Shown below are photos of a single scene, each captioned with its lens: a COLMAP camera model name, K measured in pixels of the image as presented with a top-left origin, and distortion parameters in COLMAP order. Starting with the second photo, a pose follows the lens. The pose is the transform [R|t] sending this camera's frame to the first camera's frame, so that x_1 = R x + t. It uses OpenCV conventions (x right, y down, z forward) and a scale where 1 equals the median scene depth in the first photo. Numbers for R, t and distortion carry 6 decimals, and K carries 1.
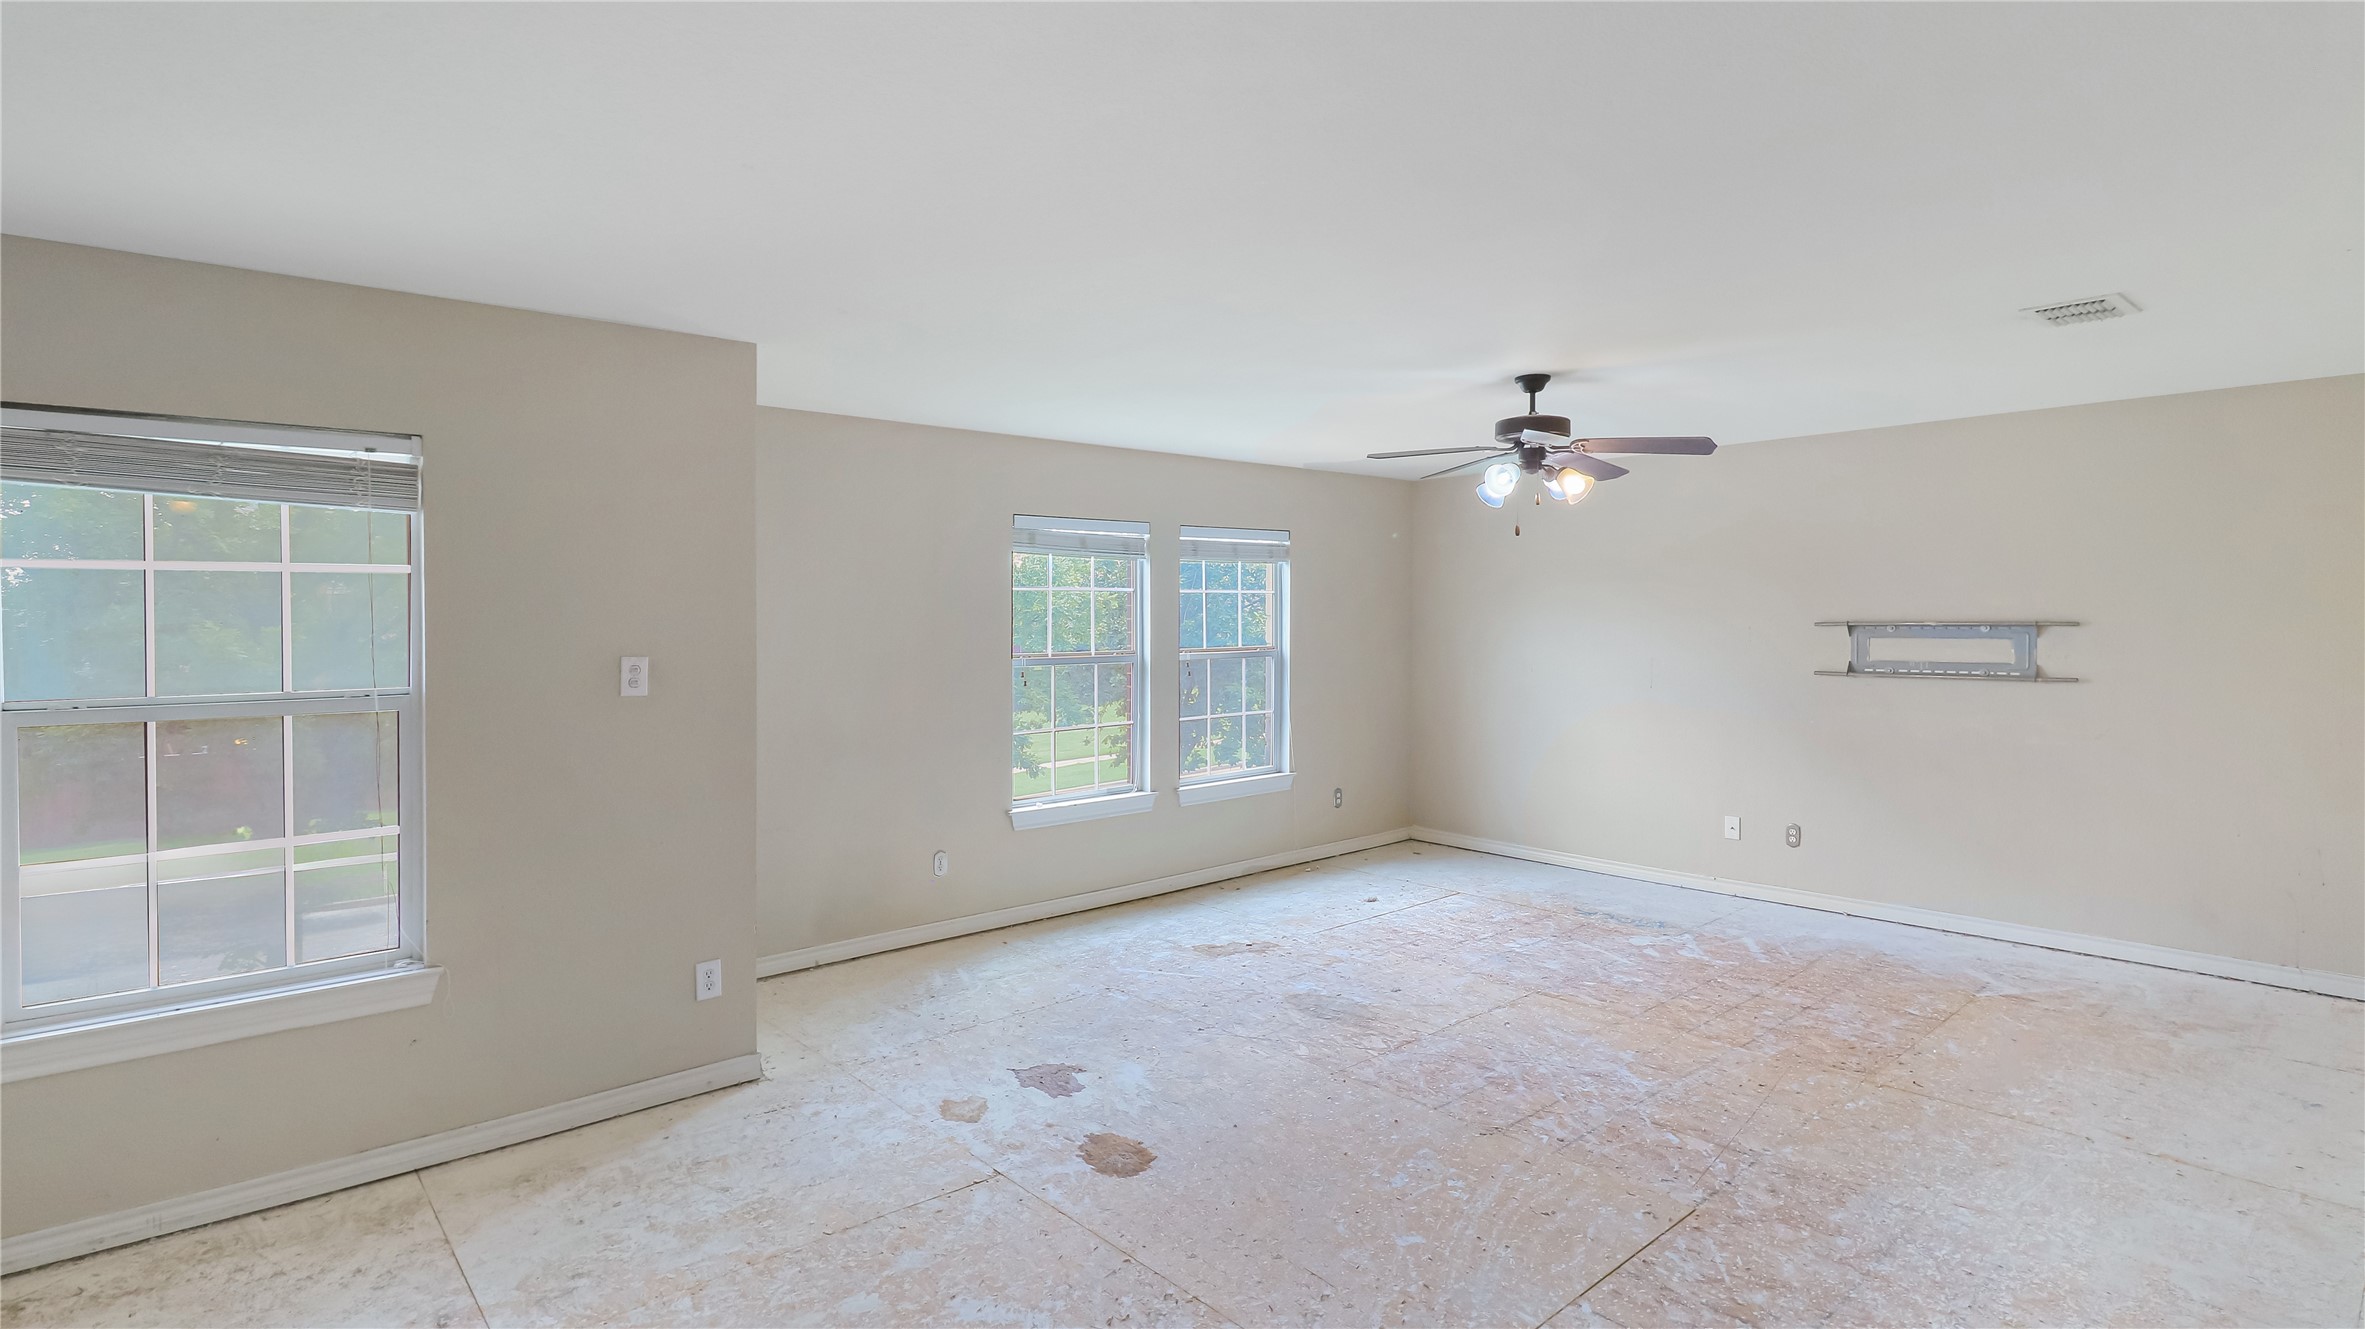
lens RADIAL K [[1139.7, 0, 1169.0], [0, 1139.7, 648.9], [0, 0, 1]] dist [0.001508, -0.010506]
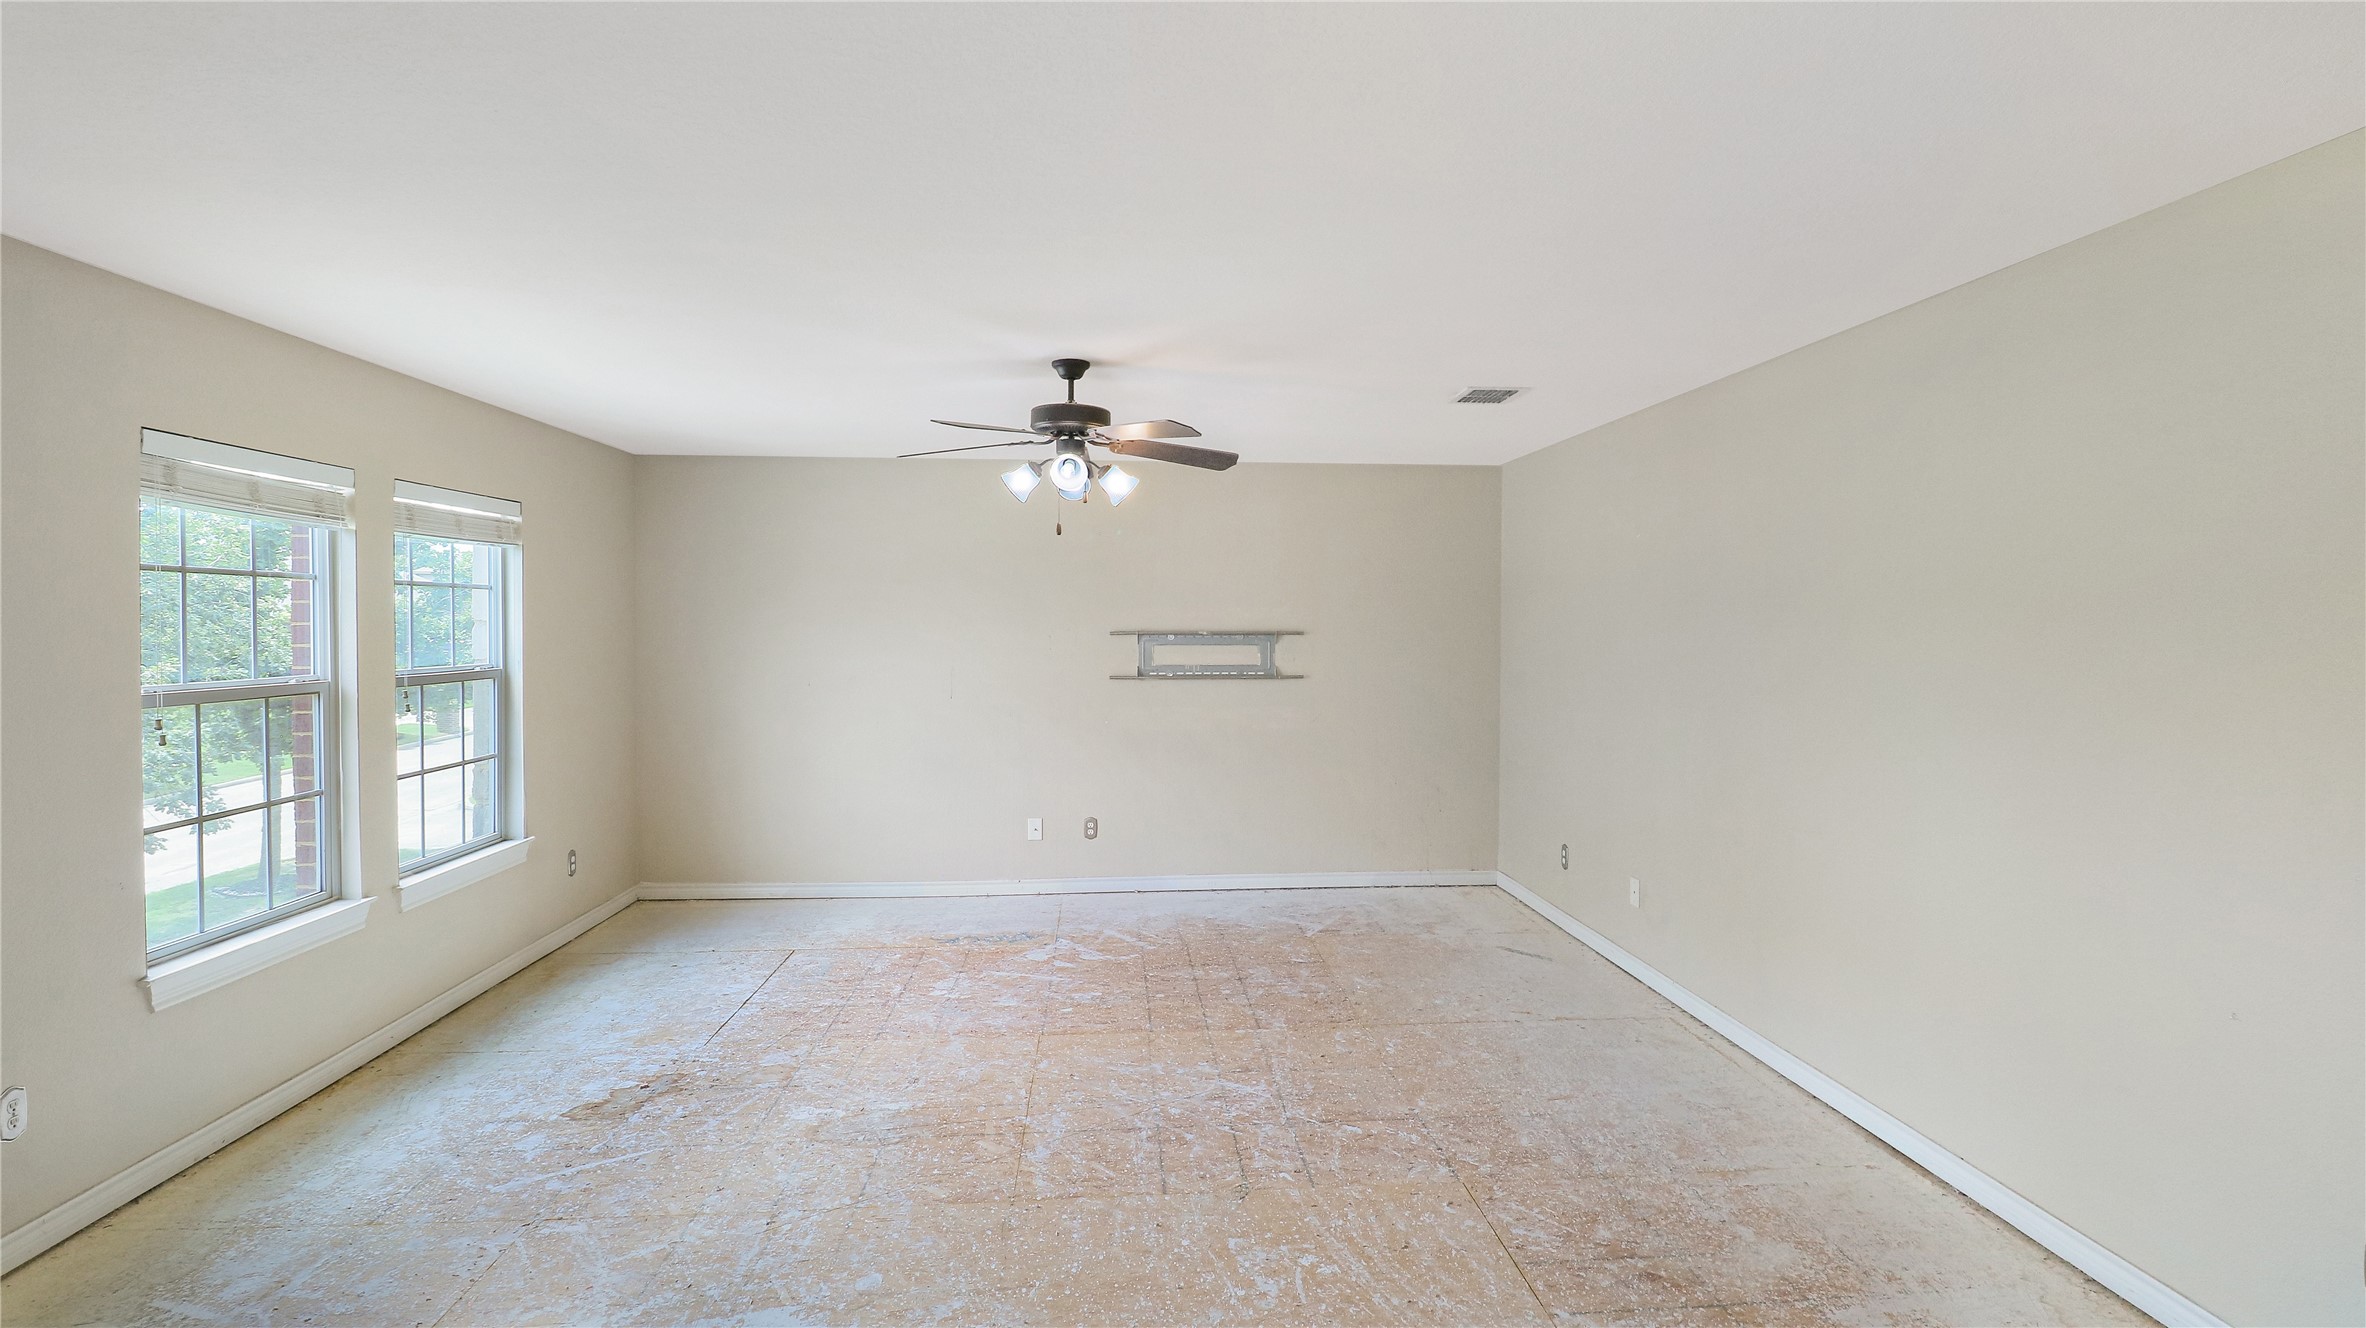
lens RADIAL K [[1140.2, 0, 1186.3], [0, 1140.2, 659.4], [0, 0, 1]] dist [0.001508, -0.010506]
pose [[0.597737, -0.016983, 0.801513, -0.320826], [0.016006, 0.999829, 0.009248, -0.006460], [-0.801533, 0.007301, 0.597906, 0.338222]]
